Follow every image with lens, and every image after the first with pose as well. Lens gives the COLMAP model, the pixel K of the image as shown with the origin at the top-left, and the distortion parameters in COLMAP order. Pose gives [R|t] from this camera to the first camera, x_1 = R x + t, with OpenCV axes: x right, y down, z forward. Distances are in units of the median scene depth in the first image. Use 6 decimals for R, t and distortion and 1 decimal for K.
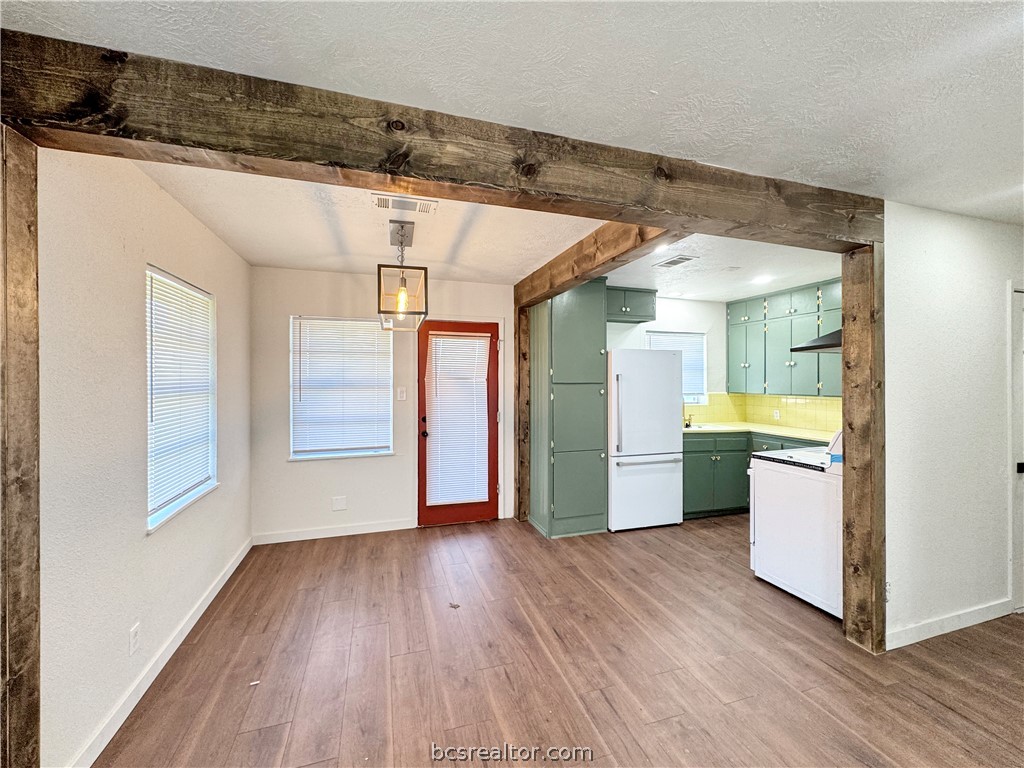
lens RADIAL K [[428.2, 0, 513.8], [0, 428.2, 379.9], [0, 0, 1]] dist [0.001986, 0.000741]
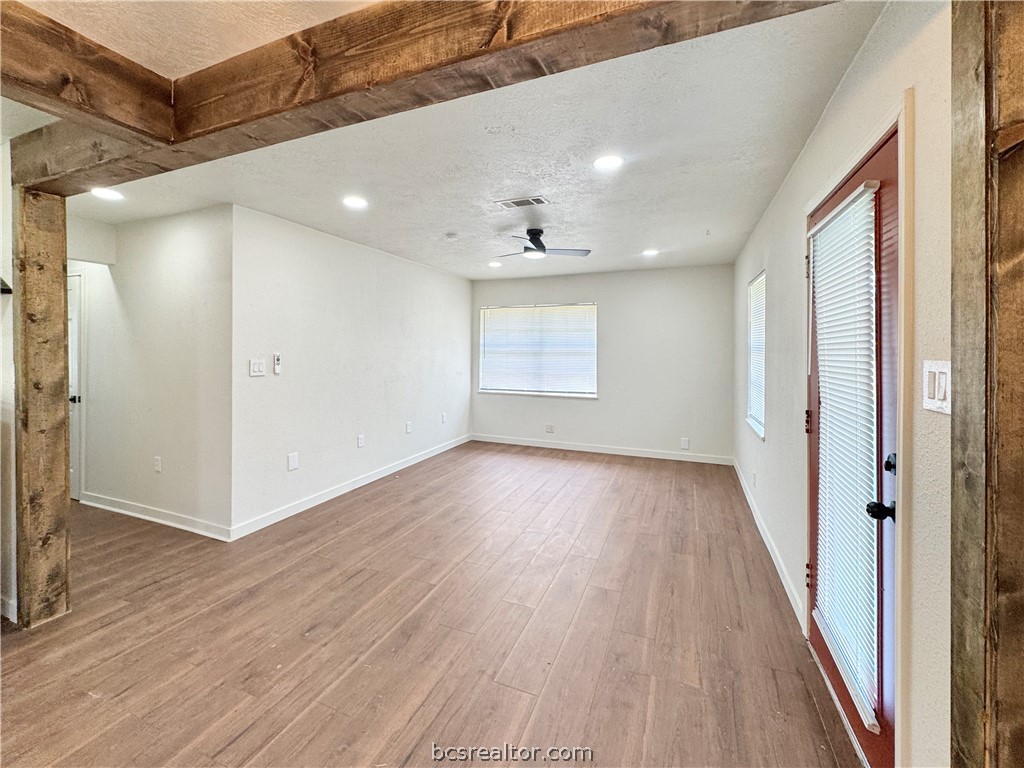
lens RADIAL K [[428.2, 0, 511.4], [0, 428.2, 347.7], [0, 0, 1]] dist [0.001986, 0.000741]
pose [[-0.764311, -0.002597, 0.644842, -0.556424], [0.001717, 0.999980, 0.006063, 0.024014], [-0.644845, 0.005741, -0.764292, 1.052580]]
